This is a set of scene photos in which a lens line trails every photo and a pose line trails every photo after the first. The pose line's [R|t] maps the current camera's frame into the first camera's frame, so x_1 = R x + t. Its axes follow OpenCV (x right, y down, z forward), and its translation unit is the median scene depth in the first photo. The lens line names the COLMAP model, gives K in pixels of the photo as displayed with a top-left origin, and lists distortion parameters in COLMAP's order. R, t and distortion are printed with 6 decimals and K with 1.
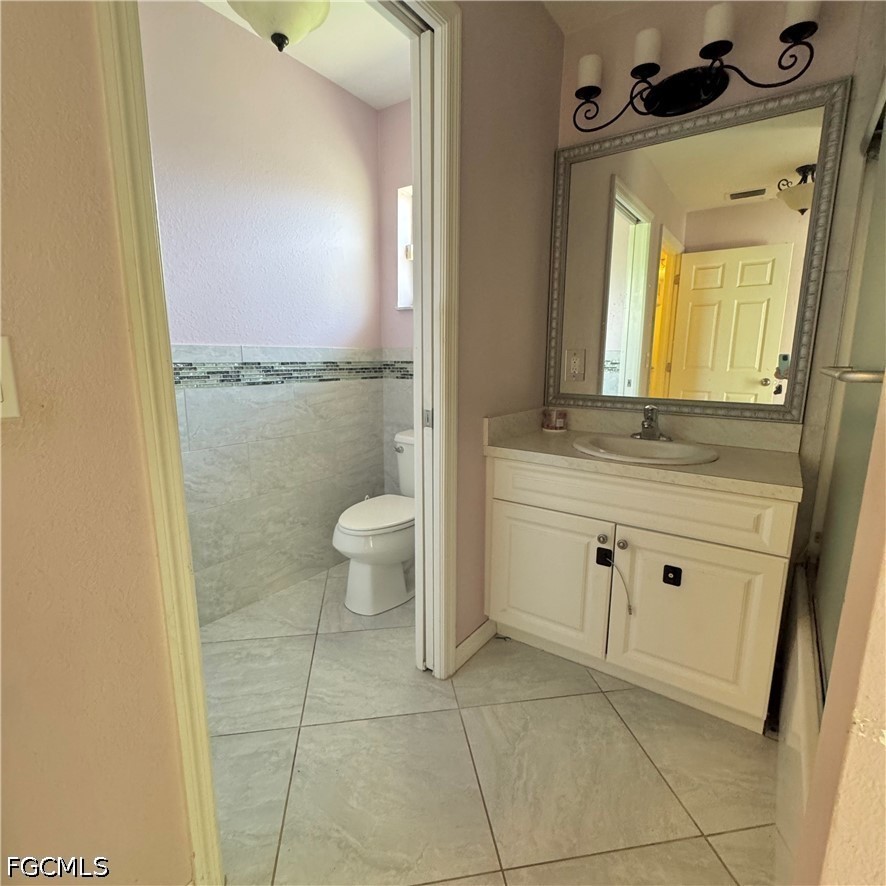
lens RADIAL K [[474.6, 0, 443.0], [0, 474.6, 443.0], [0, 0, 1]] dist [0.000149, -0.000211]
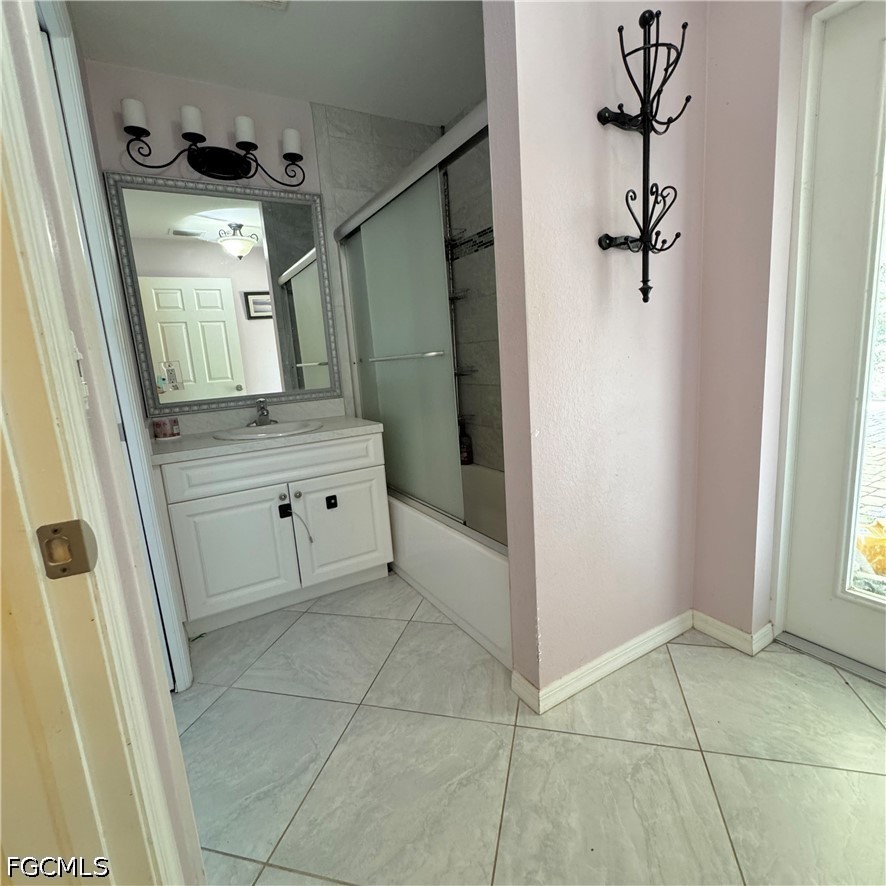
lens RADIAL K [[474.6, 0, 443.0], [0, 474.6, 443.0], [0, 0, 1]] dist [0.000149, -0.000211]
pose [[0.406221, -0.195690, 0.892575, -0.621721], [0.236674, 0.965999, 0.104074, 0.024585], [-0.882592, 0.168973, 0.438724, 0.001647]]
